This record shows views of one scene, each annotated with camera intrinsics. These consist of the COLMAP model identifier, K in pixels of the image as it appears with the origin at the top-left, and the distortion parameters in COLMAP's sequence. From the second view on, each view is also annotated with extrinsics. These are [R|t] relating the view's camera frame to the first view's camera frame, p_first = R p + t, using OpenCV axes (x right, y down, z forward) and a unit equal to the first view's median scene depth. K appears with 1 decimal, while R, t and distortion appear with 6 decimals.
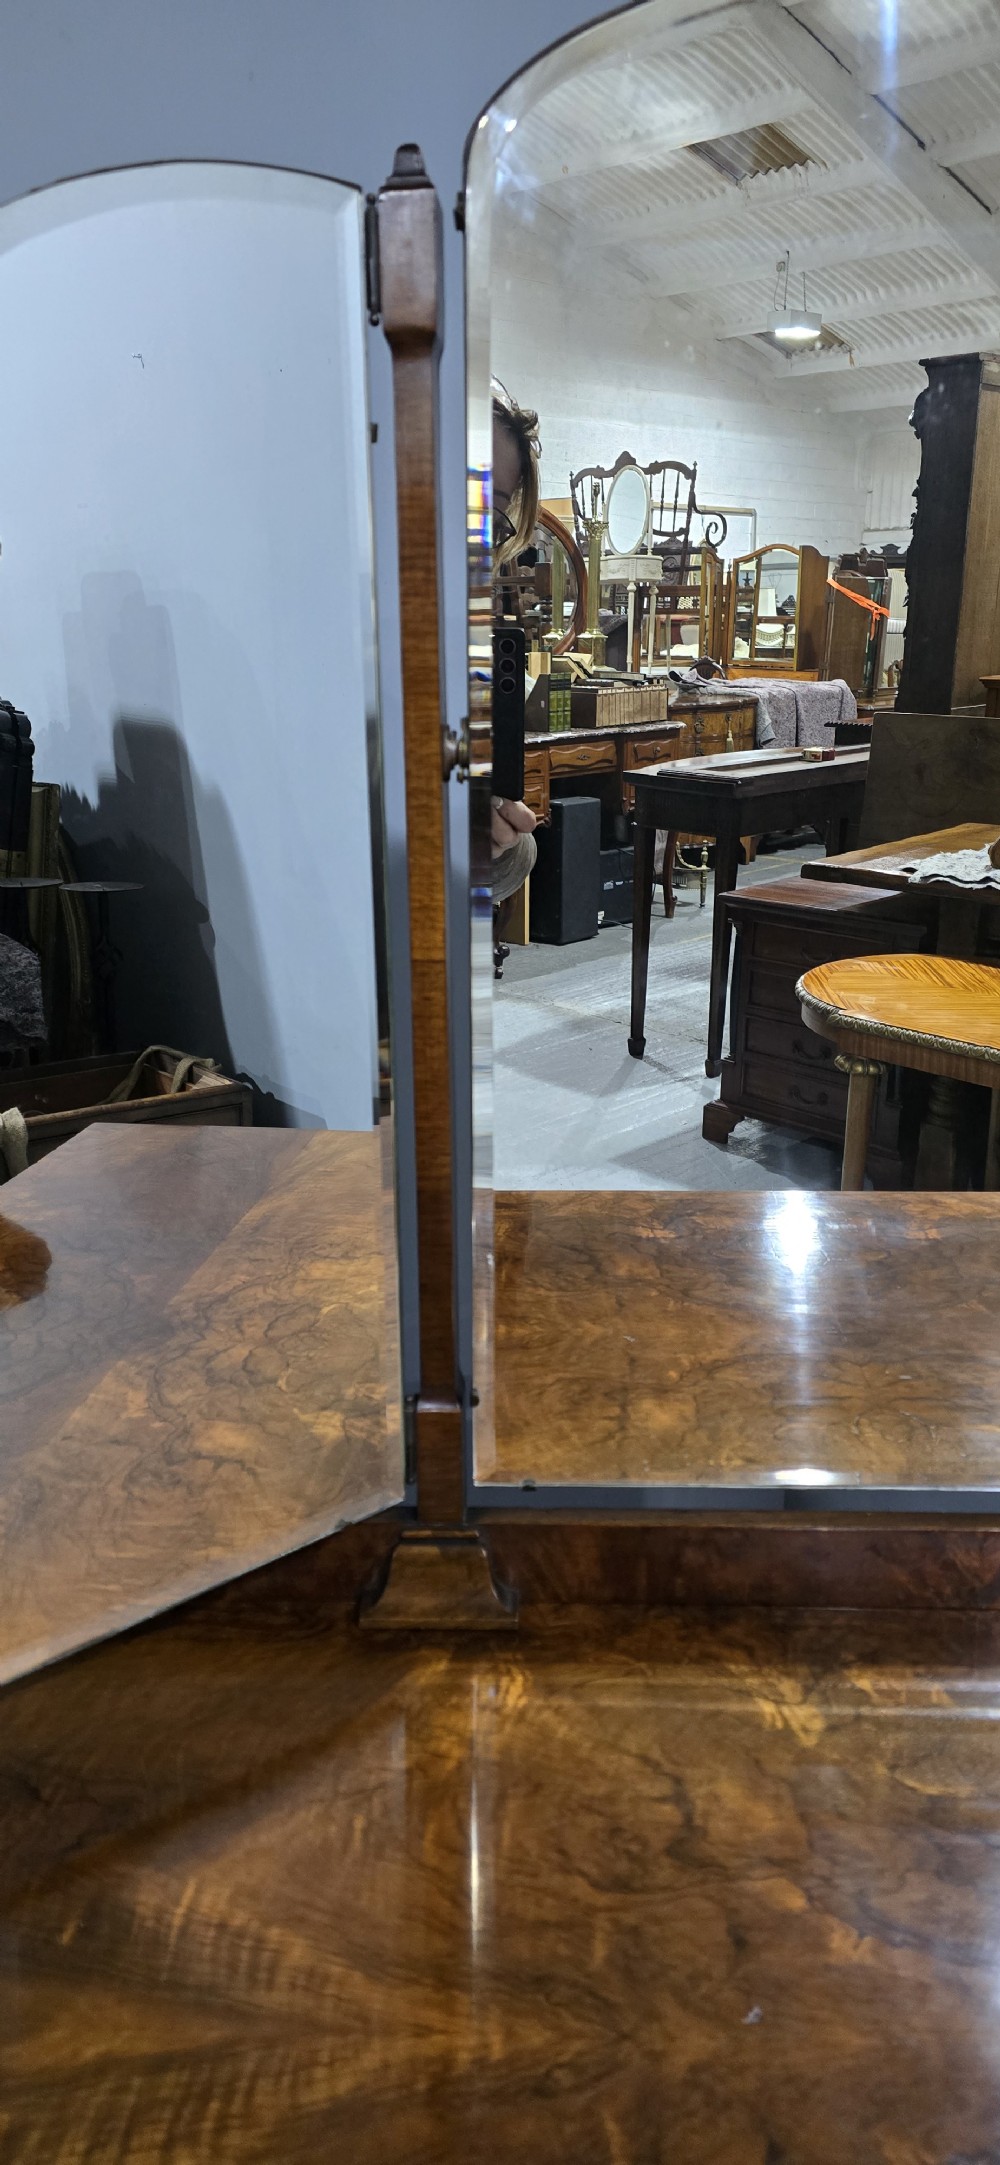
lens RADIAL K [[1443.8, 0, 509.1], [0, 1443.8, 1067.1], [0, 0, 1]] dist [0.072696, -0.062948]
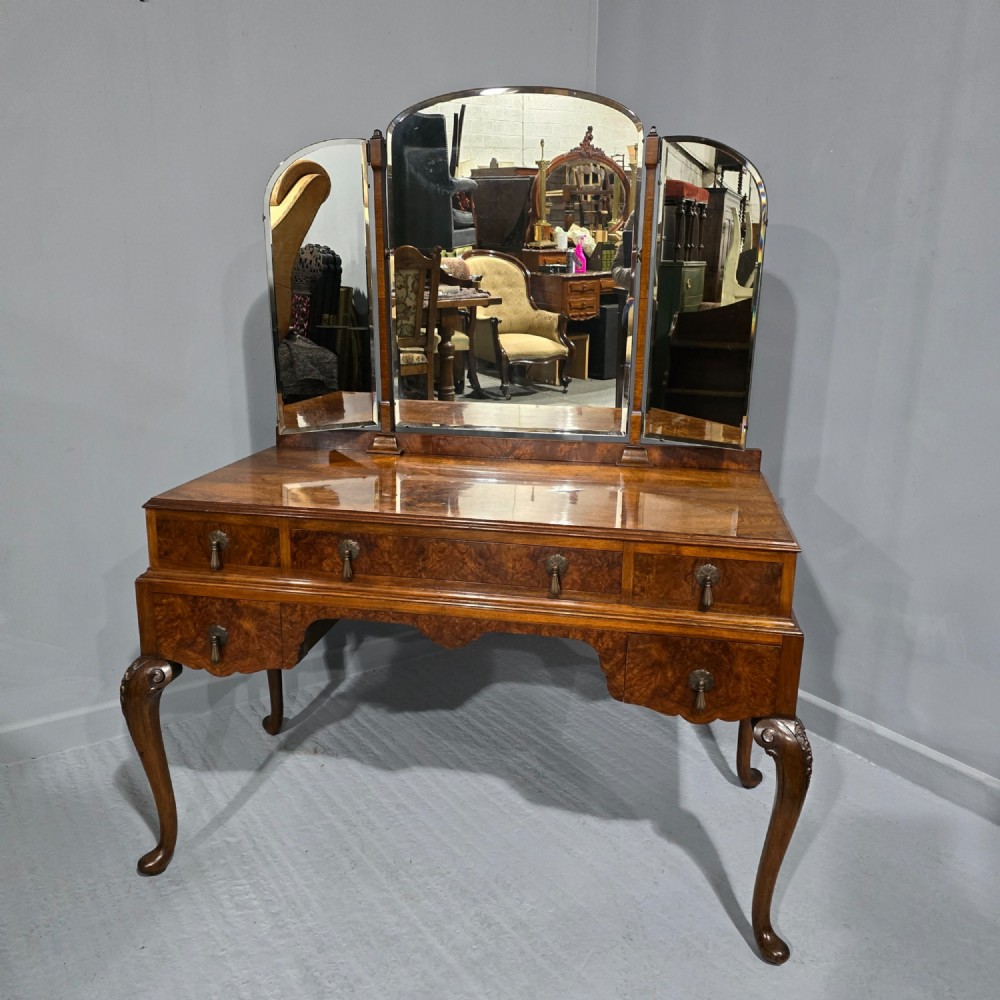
lens RADIAL K [[907.9, 0, 500.0], [0, 907.9, 500.0], [0, 0, 1]] dist [0.105815, -0.144715]
pose [[0.984645, 0.056345, -0.165223, 0.580743], [-0.054706, 0.998398, 0.014457, 0.351939], [0.165773, -0.005197, 0.986150, -1.265203]]
